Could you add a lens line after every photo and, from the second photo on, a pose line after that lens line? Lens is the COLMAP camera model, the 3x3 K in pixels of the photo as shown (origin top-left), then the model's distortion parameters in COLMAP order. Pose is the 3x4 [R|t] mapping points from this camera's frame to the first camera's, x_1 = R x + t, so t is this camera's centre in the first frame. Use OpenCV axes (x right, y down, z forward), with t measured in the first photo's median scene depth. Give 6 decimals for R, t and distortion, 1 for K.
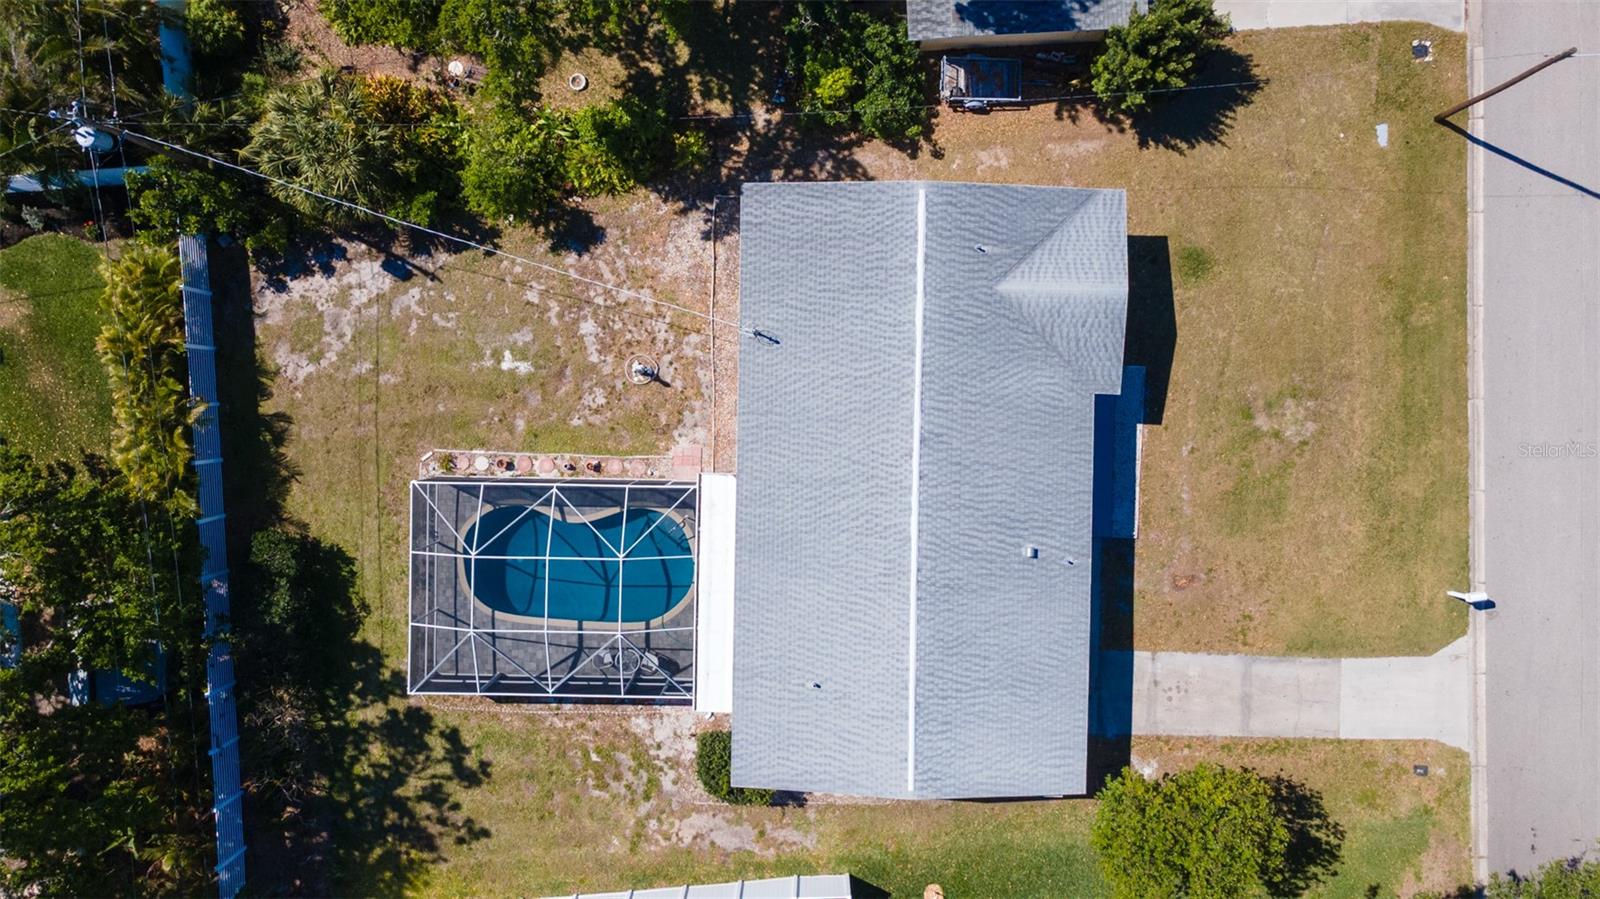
lens RADIAL K [[1159.1, 0, 799.7], [0, 1159.1, 448.5], [0, 0, 1]] dist [0.037940, 0.014058]
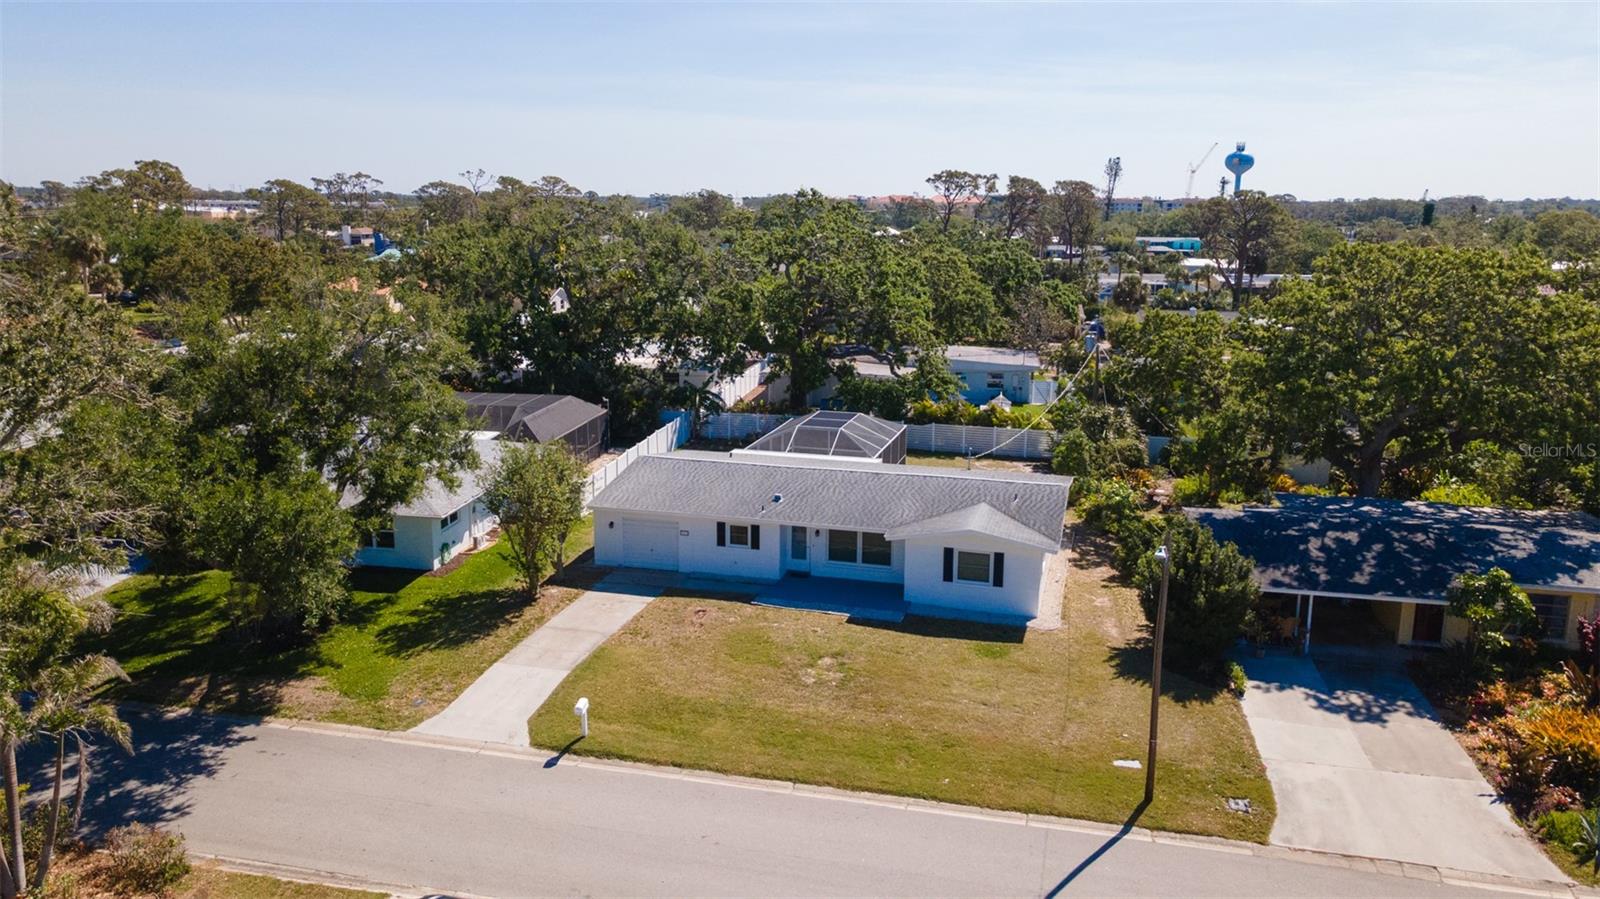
lens RADIAL K [[1159.1, 0, 794.9], [0, 1159.1, 451.0], [0, 0, 1]] dist [0.037940, 0.014058]
pose [[-0.249258, 0.219293, -0.943282, 1.290526], [-0.967917, -0.088314, 0.235237, -0.212705], [-0.031719, 0.971654, 0.234271, 0.593455]]
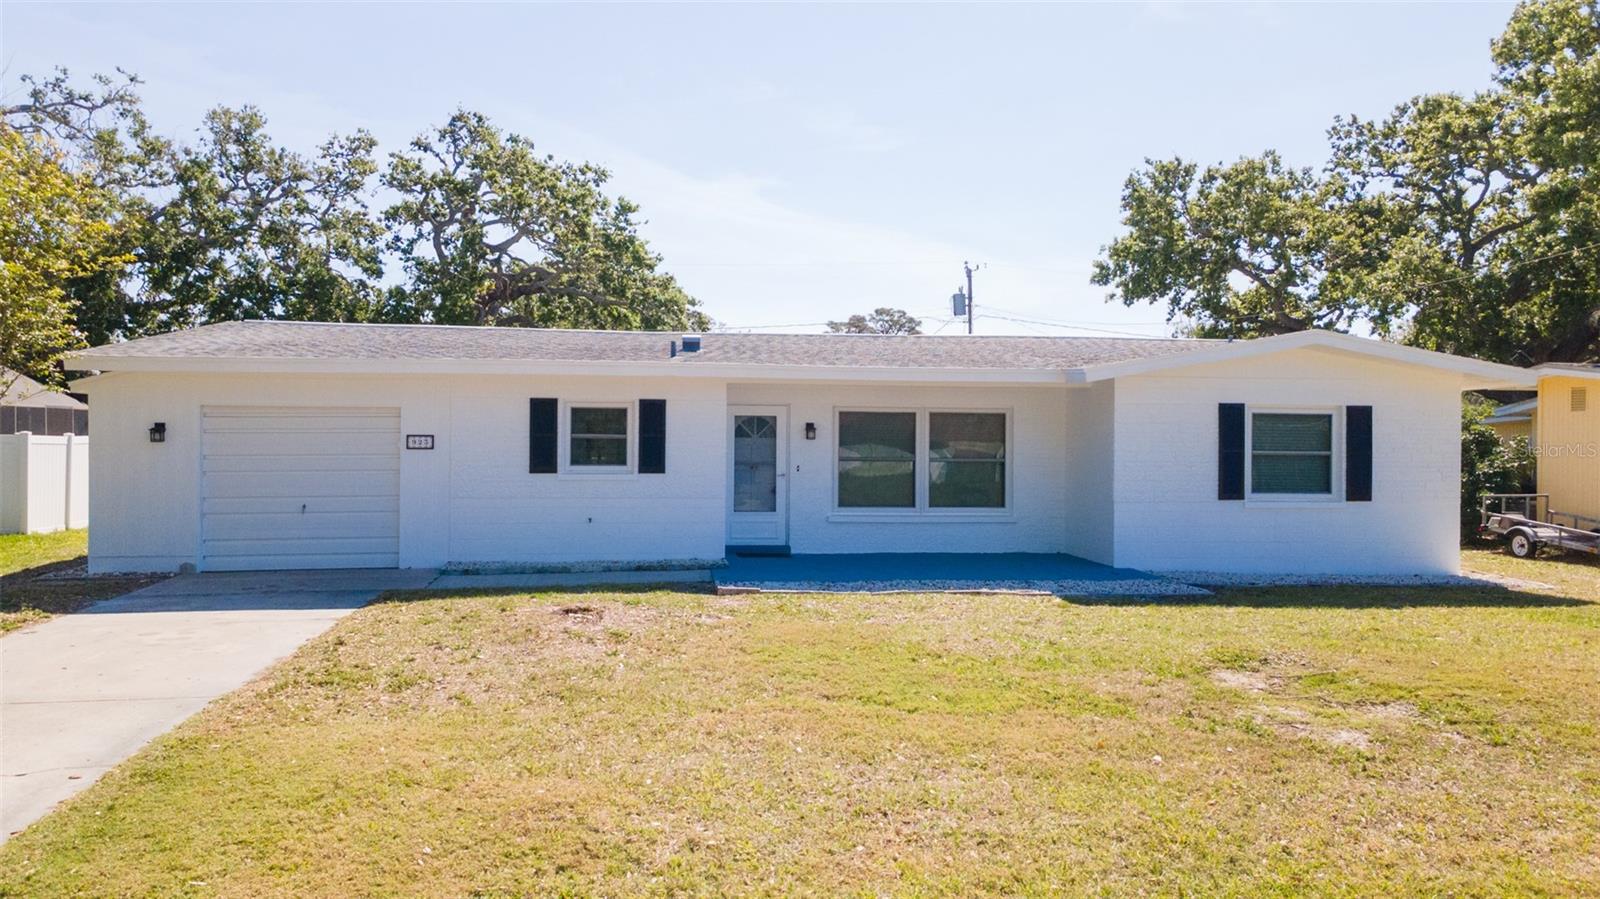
lens RADIAL K [[1159.1, 0, 797.4], [0, 1159.1, 452.8], [0, 0, 1]] dist [0.037940, 0.014058]
pose [[0.152152, 0.031780, -0.987846, 0.620154], [-0.987590, -0.034490, -0.153222, 0.103352], [-0.038940, 0.998900, 0.026138, 0.944647]]
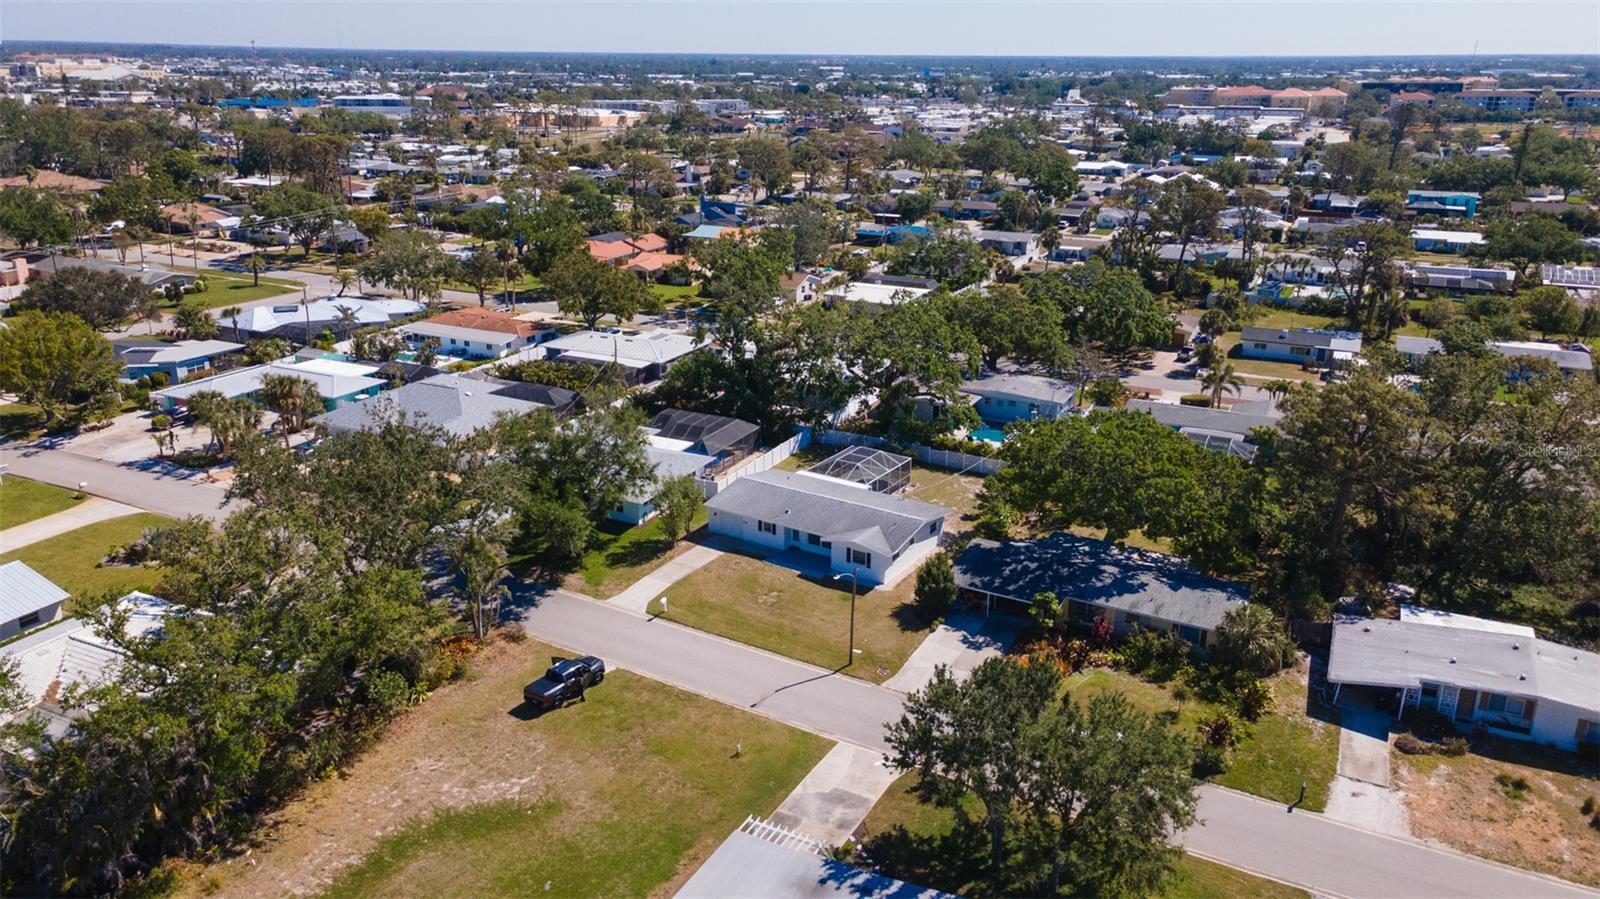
lens RADIAL K [[1159.1, 0, 798.0], [0, 1159.1, 446.6], [0, 0, 1]] dist [0.037940, 0.014058]
pose [[-0.523271, 0.285543, -0.802902, 2.138583], [-0.851814, -0.202354, 0.483183, -1.115765], [-0.024501, 0.936759, 0.349116, -0.082659]]
